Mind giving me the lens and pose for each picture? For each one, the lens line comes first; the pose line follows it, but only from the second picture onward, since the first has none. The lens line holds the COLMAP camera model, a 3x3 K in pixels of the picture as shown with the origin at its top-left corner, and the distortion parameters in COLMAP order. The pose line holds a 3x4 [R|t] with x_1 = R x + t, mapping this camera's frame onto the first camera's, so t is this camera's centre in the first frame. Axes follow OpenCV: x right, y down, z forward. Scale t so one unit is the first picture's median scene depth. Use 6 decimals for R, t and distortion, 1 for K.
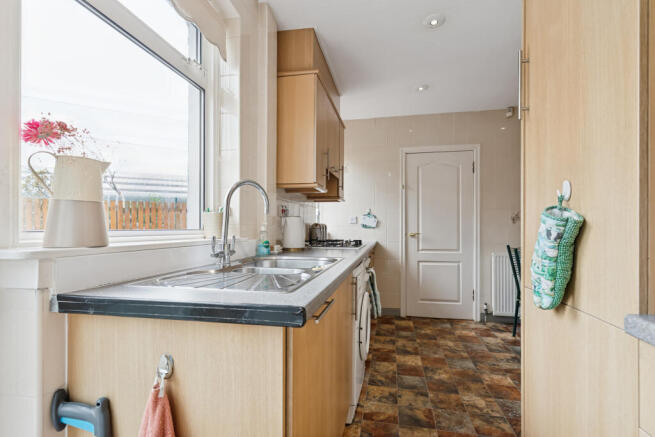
lens RADIAL K [[308.8, 0, 328.7], [0, 308.8, 220.6], [0, 0, 1]] dist [0.003788, 0.000375]
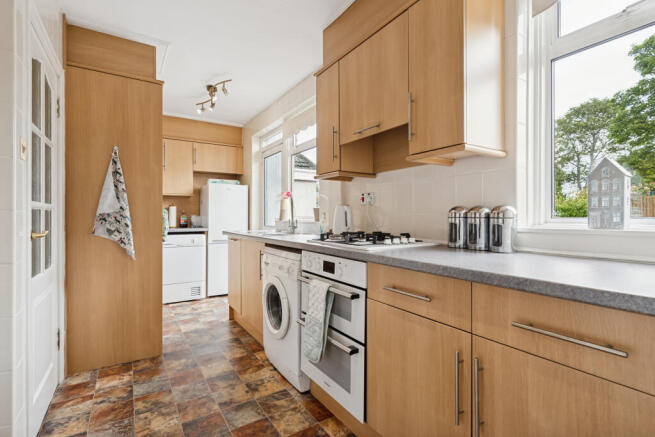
lens RADIAL K [[308.8, 0, 328.7], [0, 308.8, 220.6], [0, 0, 1]] dist [0.003788, 0.000375]
pose [[-0.708043, 0.009225, -0.706109, 0.723925], [0.010554, 0.999941, 0.002481, 0.039501], [0.706091, -0.005696, -0.708098, 1.864306]]
